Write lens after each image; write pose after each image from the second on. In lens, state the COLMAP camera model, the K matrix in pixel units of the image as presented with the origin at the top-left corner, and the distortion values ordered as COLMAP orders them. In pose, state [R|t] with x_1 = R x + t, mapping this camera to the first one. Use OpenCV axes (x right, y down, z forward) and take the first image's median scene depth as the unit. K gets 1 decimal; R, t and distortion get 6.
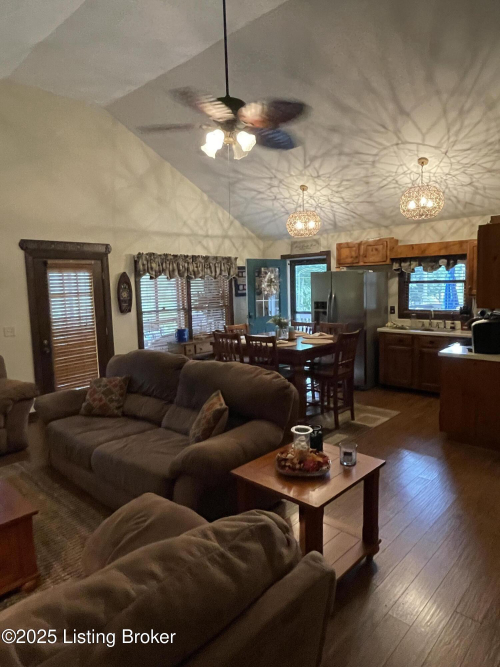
lens RADIAL K [[434.4, 0, 254.2], [0, 434.4, 321.1], [0, 0, 1]] dist [-0.000220, 0.002867]
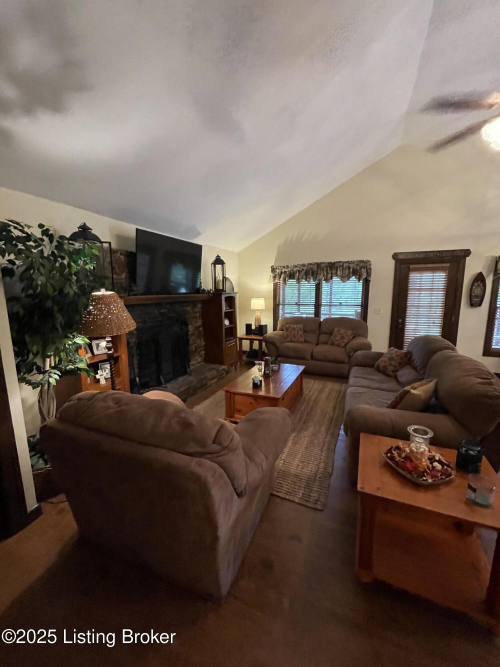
lens RADIAL K [[268.3, 0, 249.4], [0, 268.3, 333.6], [0, 0, 1]] dist [-0.002315, 0.000159]
pose [[0.326044, 0.178342, -0.928380, 0.222065], [-0.081910, 0.983680, 0.160199, -0.014285], [0.941799, 0.023812, 0.335332, 0.188573]]
